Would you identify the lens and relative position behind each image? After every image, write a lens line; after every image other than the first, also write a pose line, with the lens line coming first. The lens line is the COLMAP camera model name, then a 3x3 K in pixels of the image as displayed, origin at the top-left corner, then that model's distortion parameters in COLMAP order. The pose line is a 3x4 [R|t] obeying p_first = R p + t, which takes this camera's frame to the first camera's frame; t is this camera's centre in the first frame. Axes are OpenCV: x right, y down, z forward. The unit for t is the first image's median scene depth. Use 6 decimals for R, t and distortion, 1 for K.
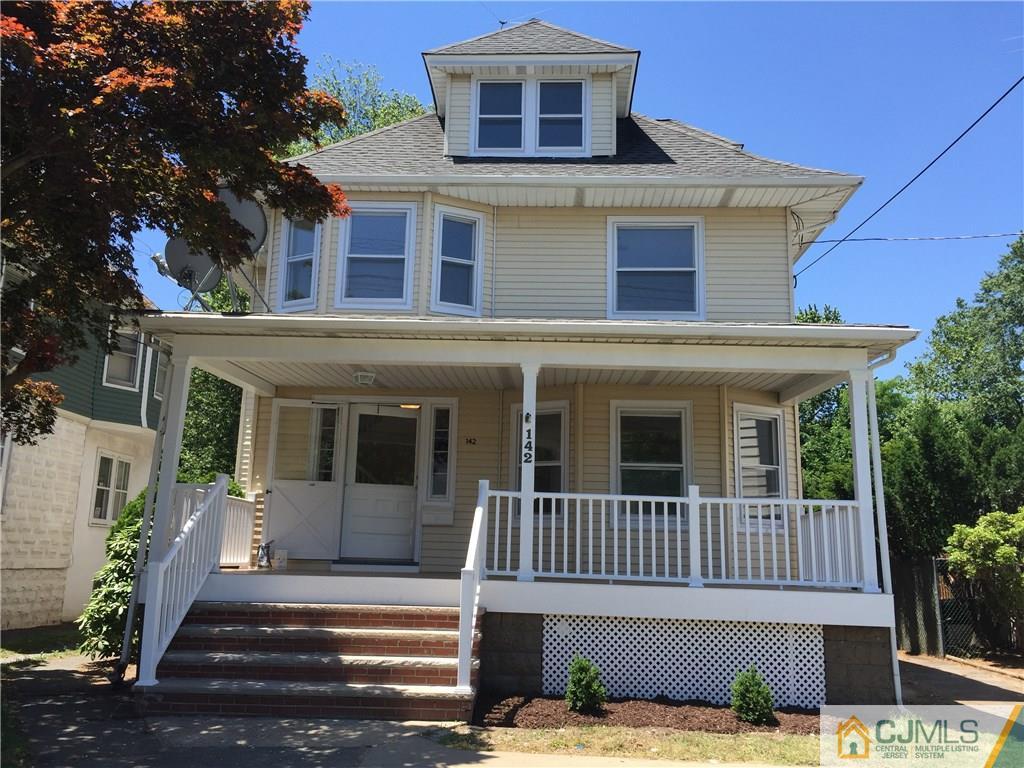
lens RADIAL K [[881.3, 0, 513.5], [0, 881.3, 381.6], [0, 0, 1]] dist [0.079529, -0.099850]
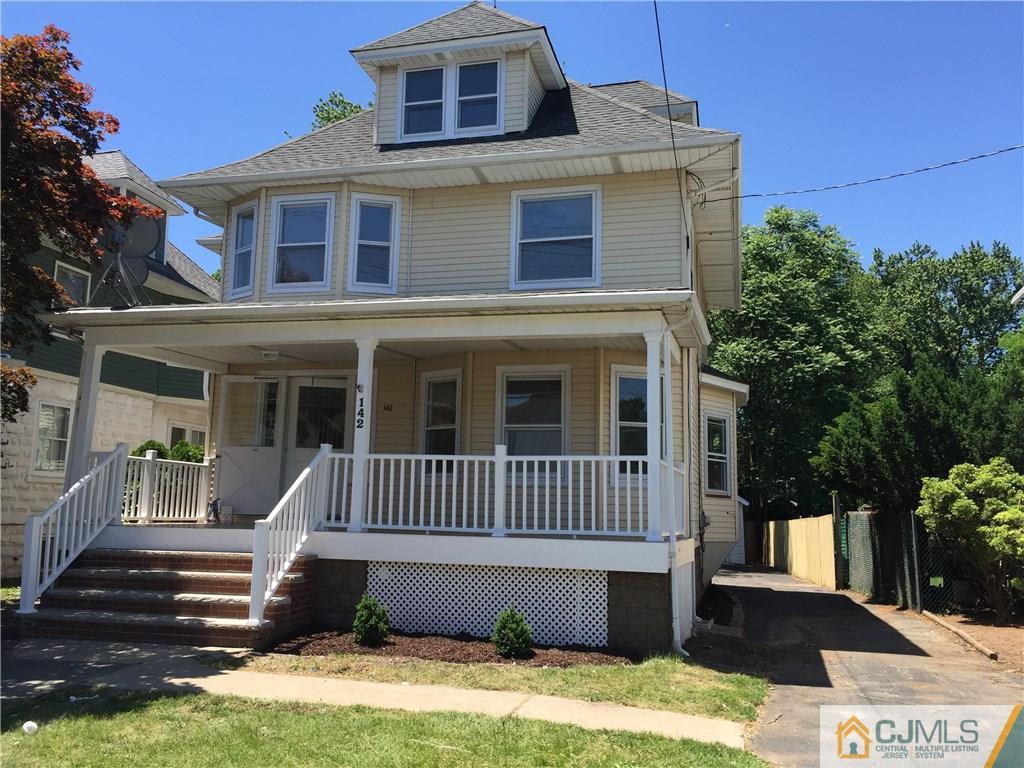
lens RADIAL K [[881.3, 0, 509.5], [0, 881.3, 382.7], [0, 0, 1]] dist [0.079529, -0.099850]
pose [[0.977377, -0.034065, -0.208741, 0.336440], [0.043581, 0.998202, 0.041156, -0.002703], [0.206964, -0.049322, 0.977105, -0.043438]]
